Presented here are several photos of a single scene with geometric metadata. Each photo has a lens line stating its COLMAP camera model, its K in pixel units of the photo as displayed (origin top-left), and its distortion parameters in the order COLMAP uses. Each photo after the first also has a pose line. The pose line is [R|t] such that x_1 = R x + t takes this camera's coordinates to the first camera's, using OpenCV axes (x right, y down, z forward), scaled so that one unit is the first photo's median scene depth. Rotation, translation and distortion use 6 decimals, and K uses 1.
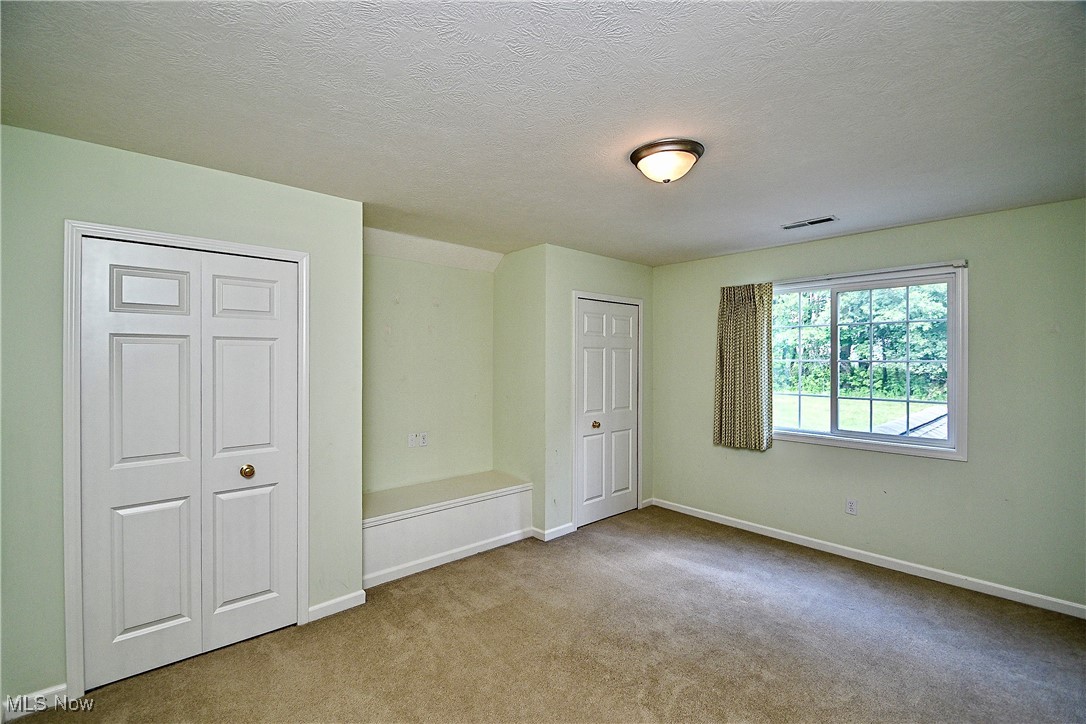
lens RADIAL K [[486.4, 0, 531.9], [0, 486.4, 361.2], [0, 0, 1]] dist [0.002814, -0.010908]
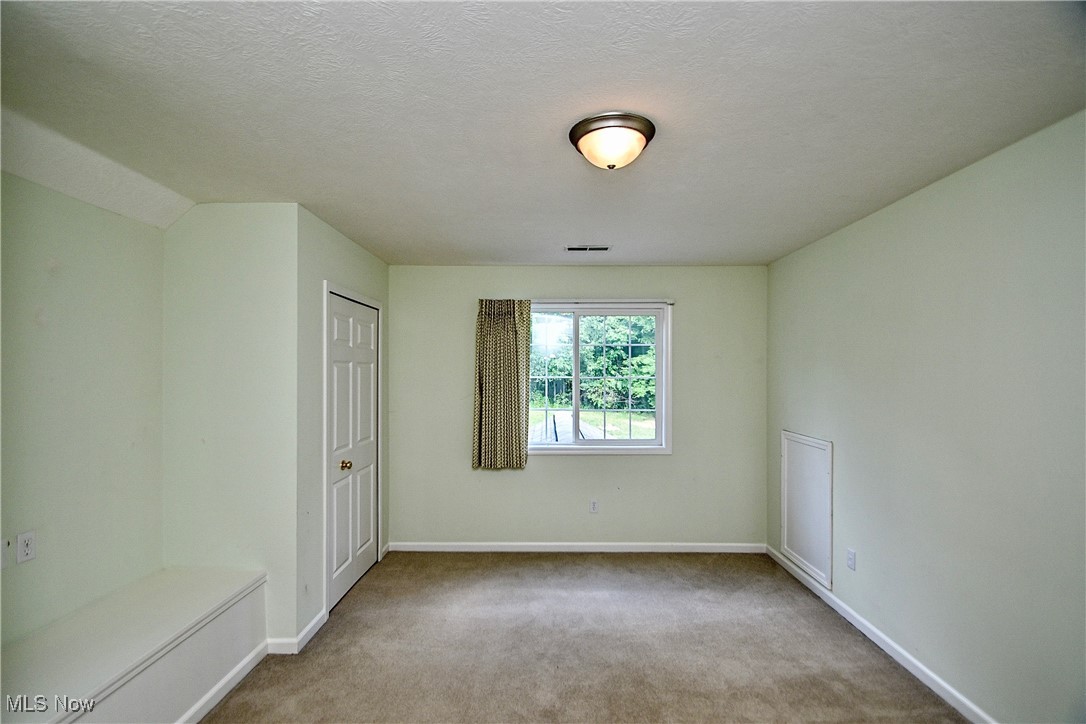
lens RADIAL K [[487.6, 0, 545.6], [0, 487.6, 376.9], [0, 0, 1]] dist [0.003840, 0.000103]
pose [[0.659736, -0.007078, 0.751464, -0.242193], [0.002884, 0.999972, 0.006887, -0.009242], [-0.751492, -0.002376, 0.659738, 0.302213]]
